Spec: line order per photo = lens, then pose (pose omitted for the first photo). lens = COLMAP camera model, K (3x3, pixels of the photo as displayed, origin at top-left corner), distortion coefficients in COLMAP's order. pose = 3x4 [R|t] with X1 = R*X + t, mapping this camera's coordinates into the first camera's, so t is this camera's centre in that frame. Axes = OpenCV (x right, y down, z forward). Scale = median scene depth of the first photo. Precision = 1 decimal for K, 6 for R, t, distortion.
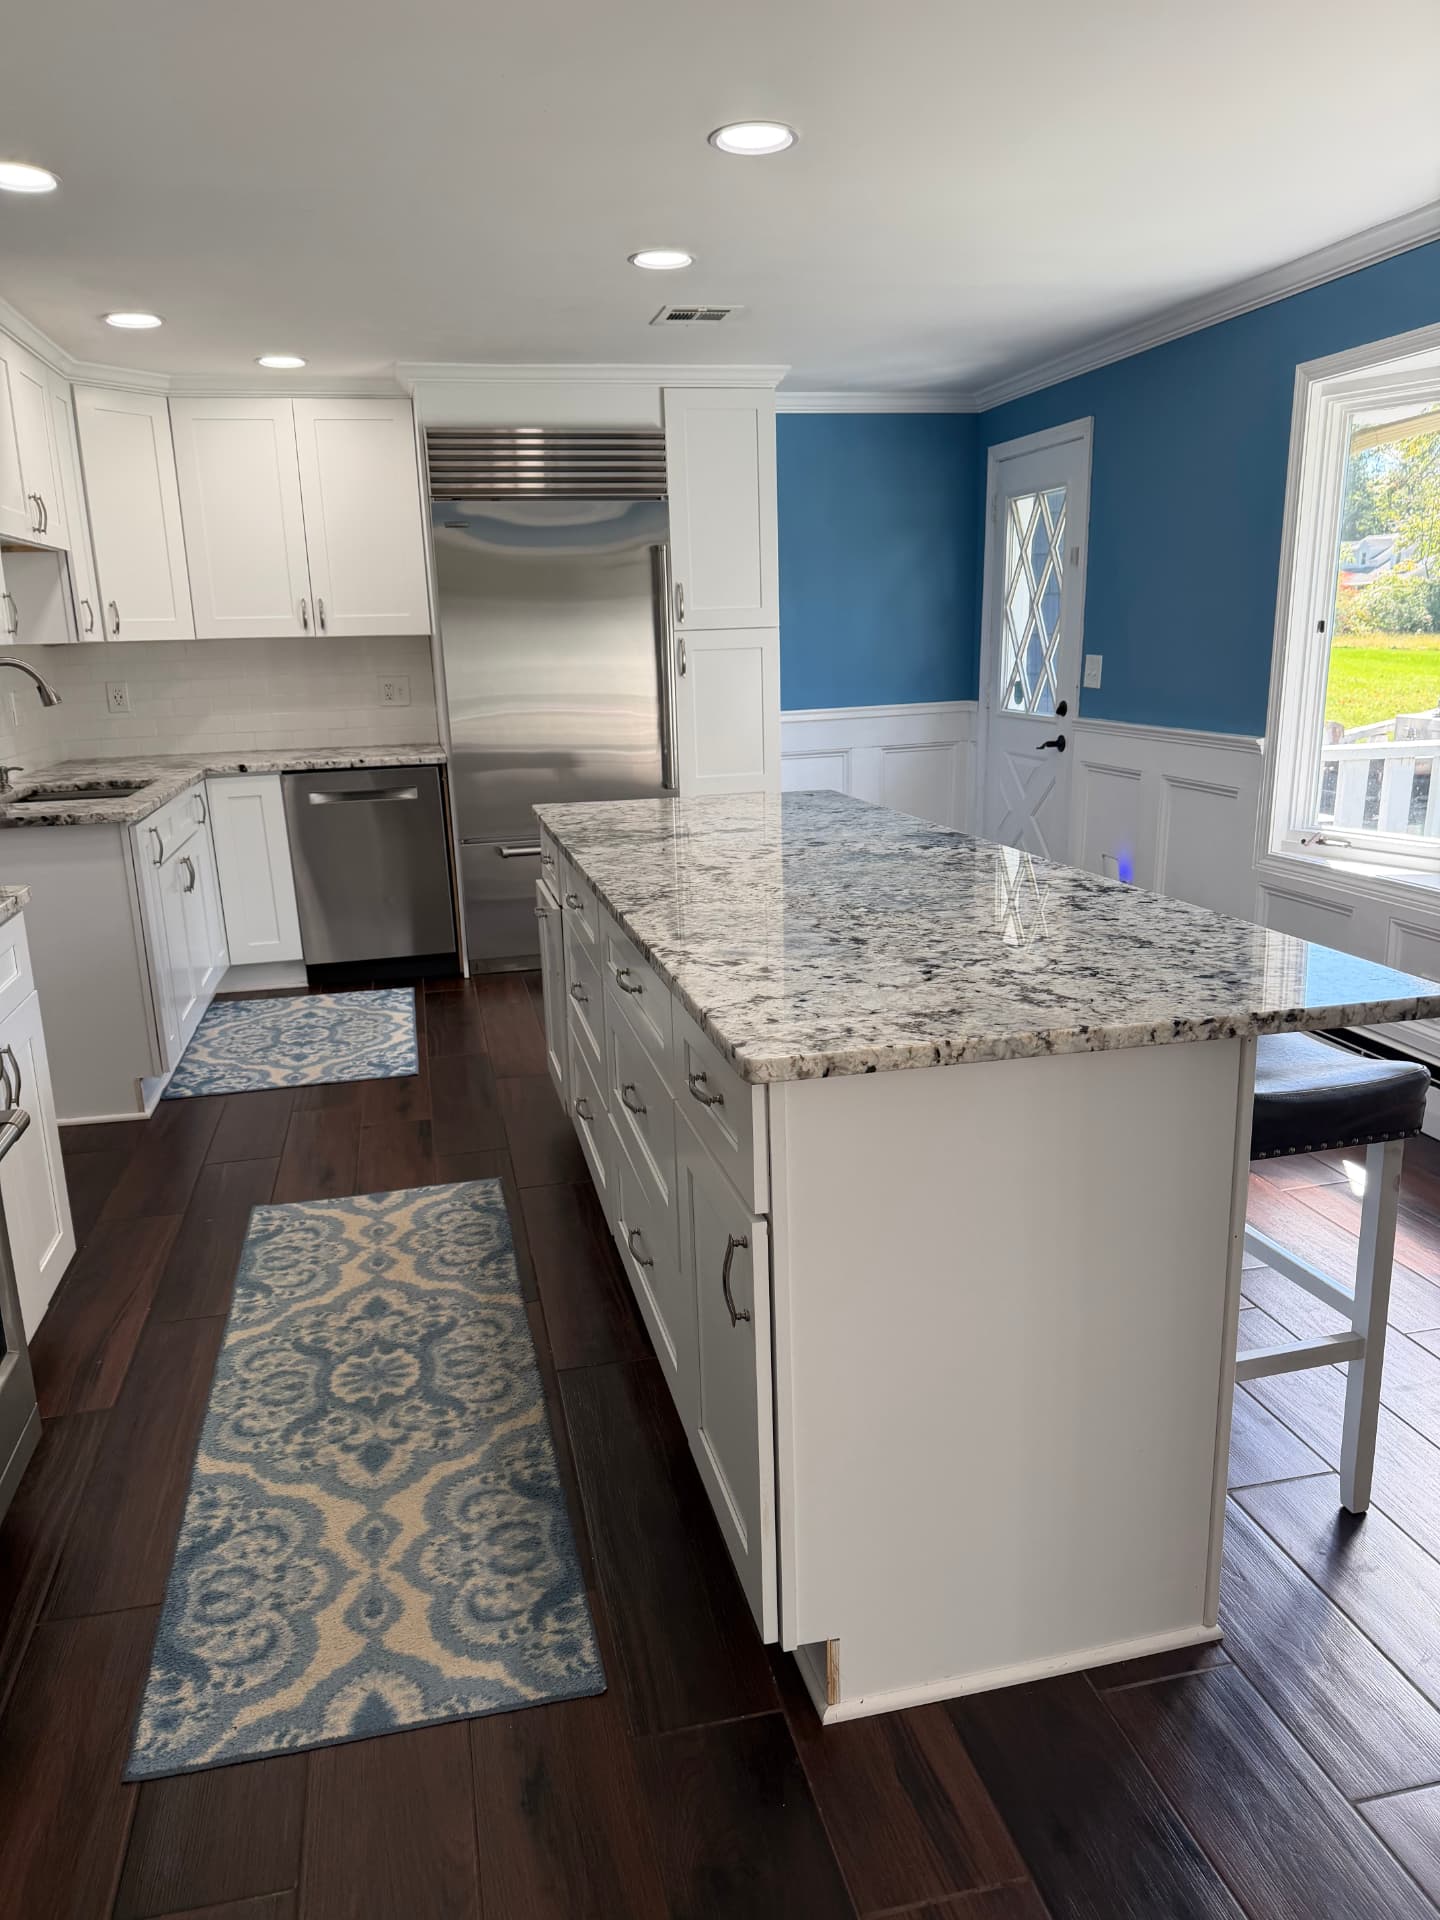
lens RADIAL K [[1359.4, 0, 728.4], [0, 1359.4, 964.3], [0, 0, 1]] dist [0.061839, -0.085593]
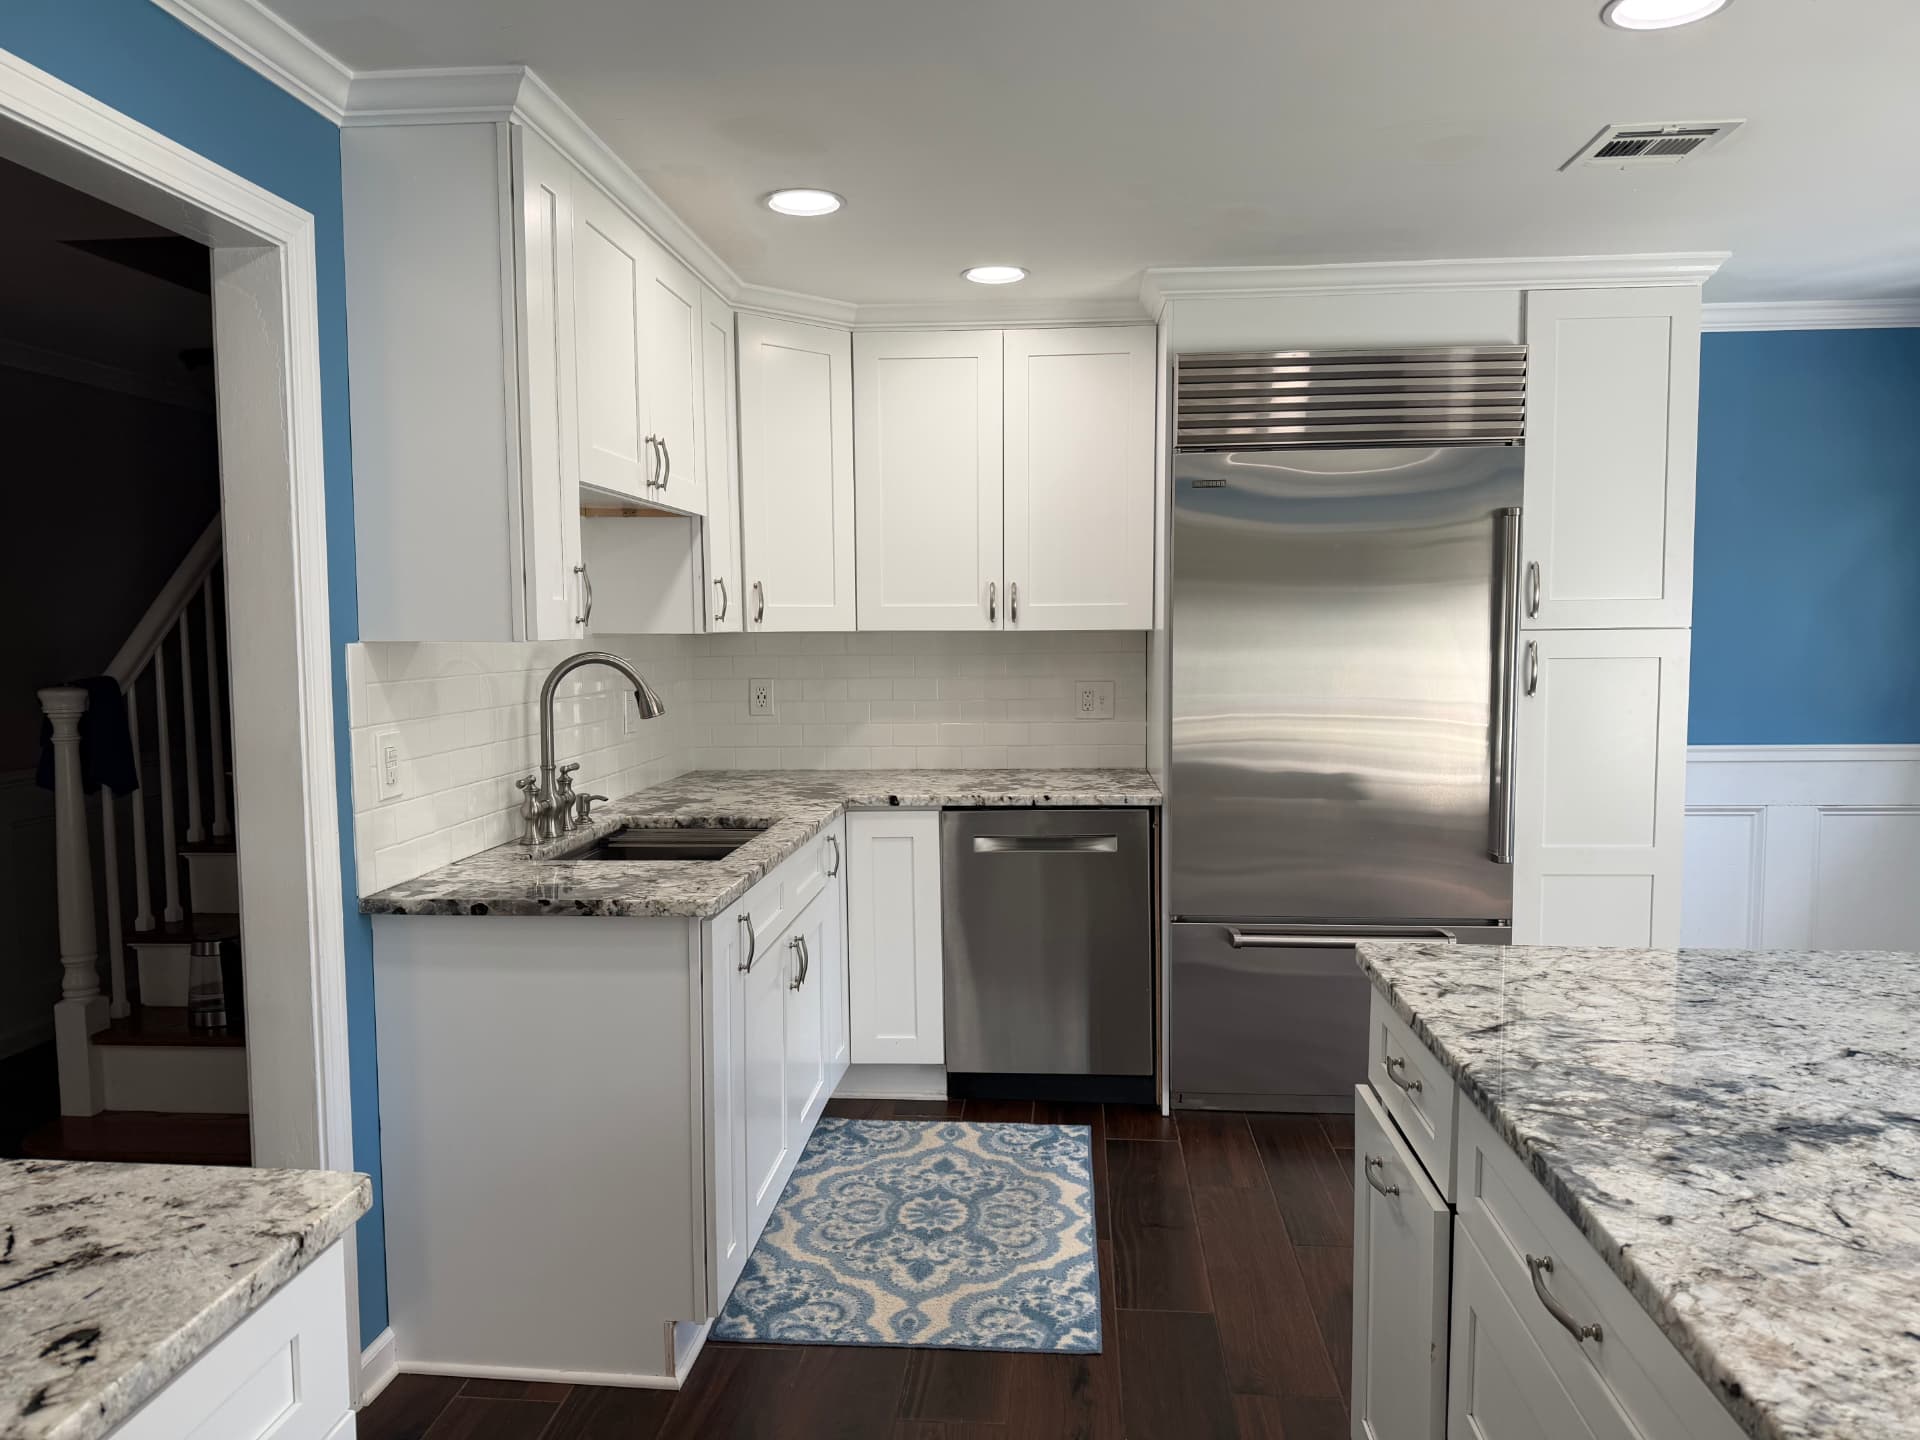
lens RADIAL K [[1359.4, 0, 971.9], [0, 1359.4, 731.5], [0, 0, 1]] dist [0.061839, -0.085593]
pose [[0.953961, 0.049402, -0.295833, -0.118338], [-0.094234, 0.985763, -0.139255, -0.099417], [0.284742, 0.160722, 0.945035, 0.375031]]
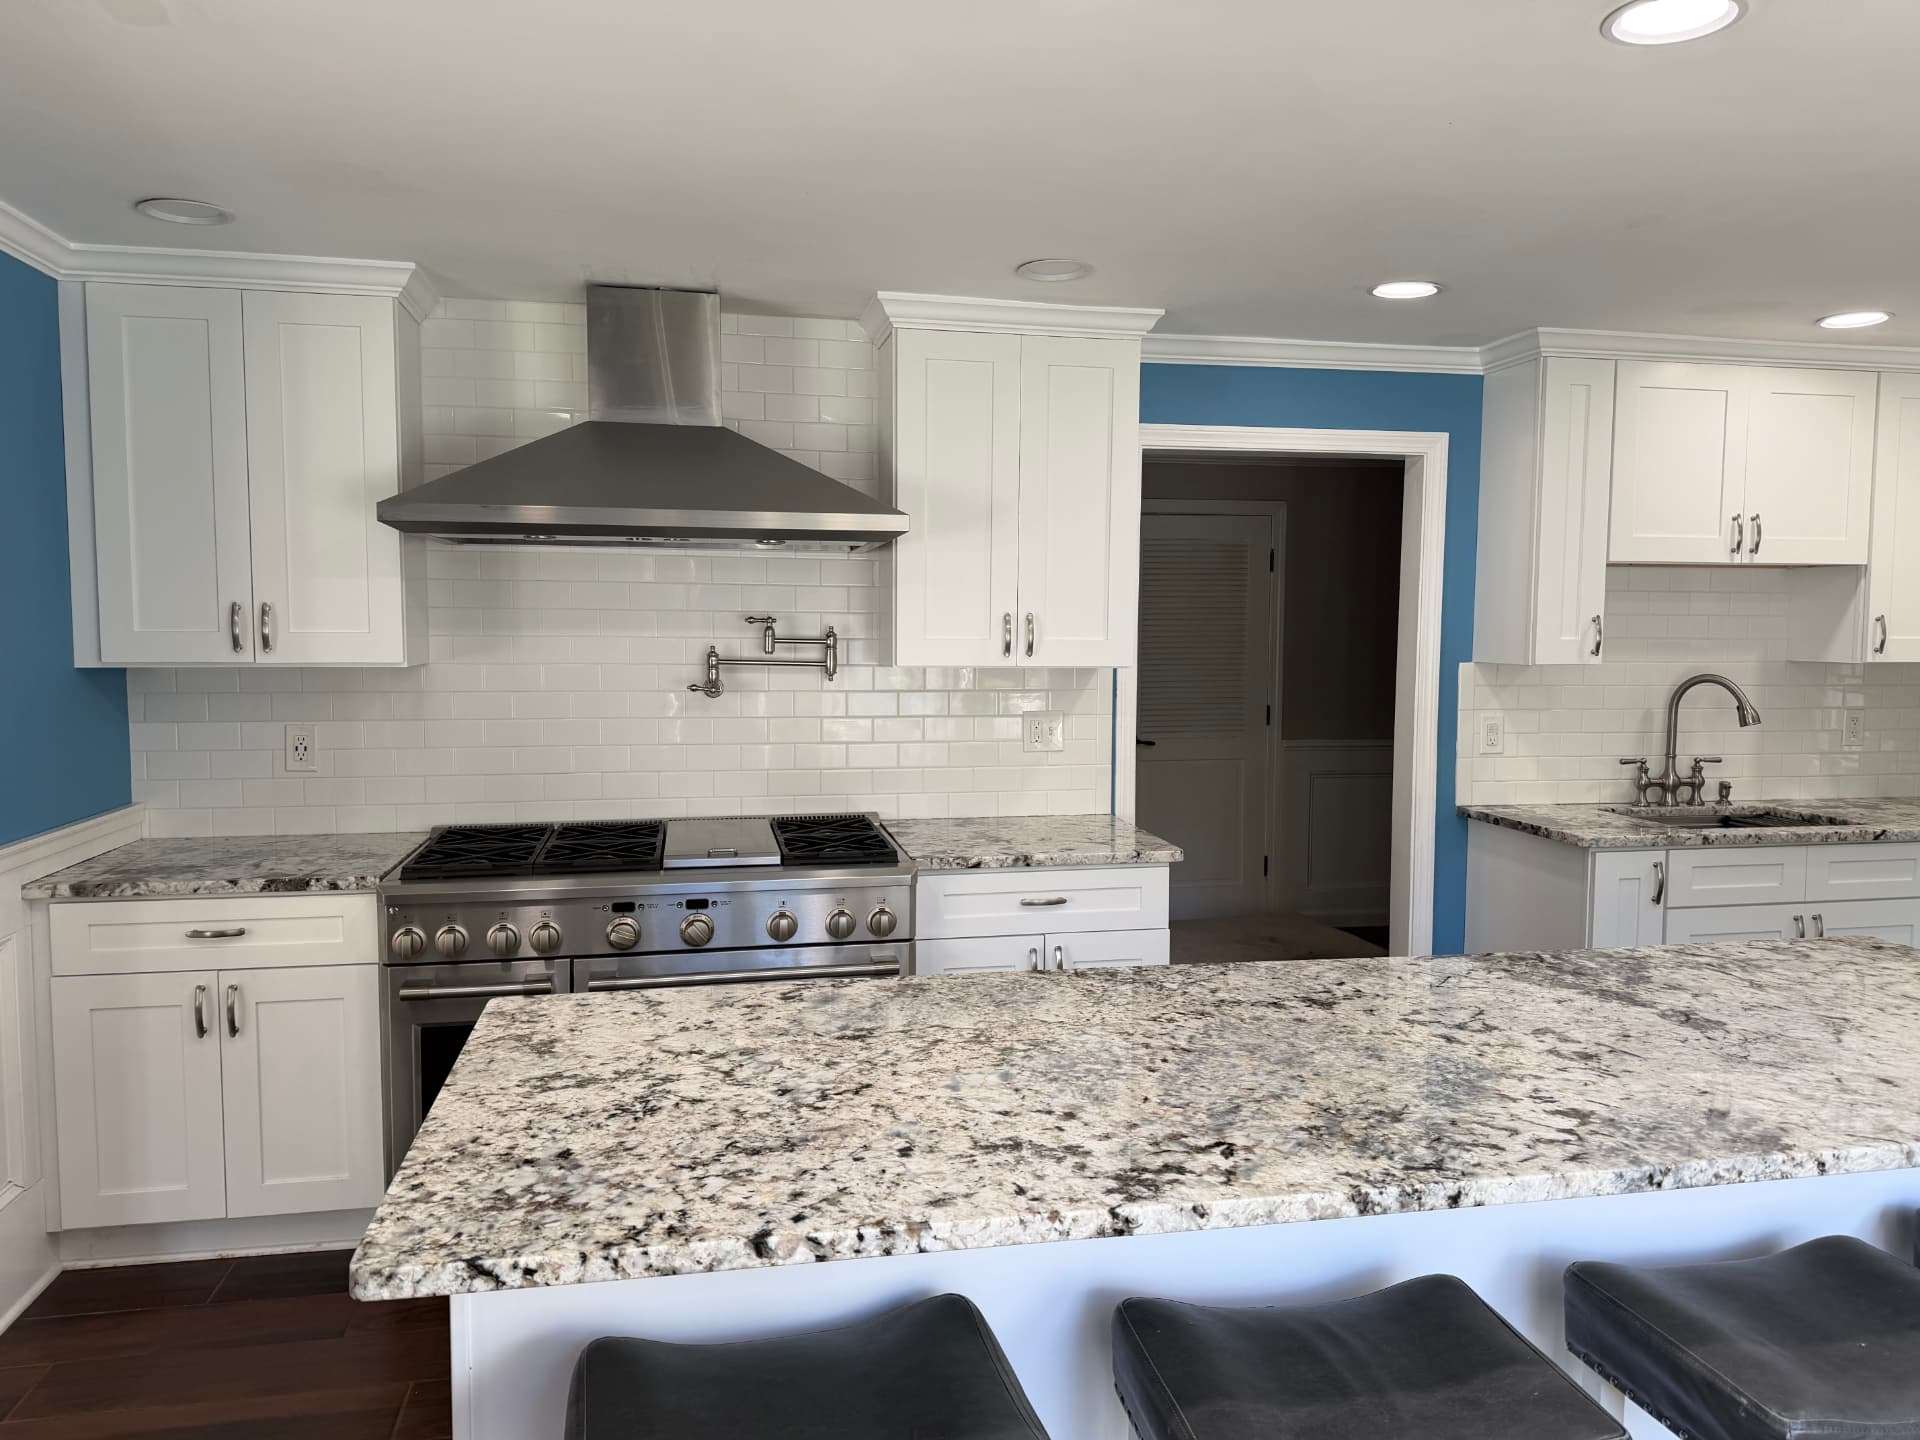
lens RADIAL K [[1359.4, 0, 967.0], [0, 1359.4, 709.4], [0, 0, 1]] dist [0.061839, -0.085593]
pose [[-0.020689, 0.096121, -0.995155, 0.476405], [-0.245693, 0.964355, 0.098254, -0.164487], [0.969127, 0.246535, 0.003664, 0.478830]]
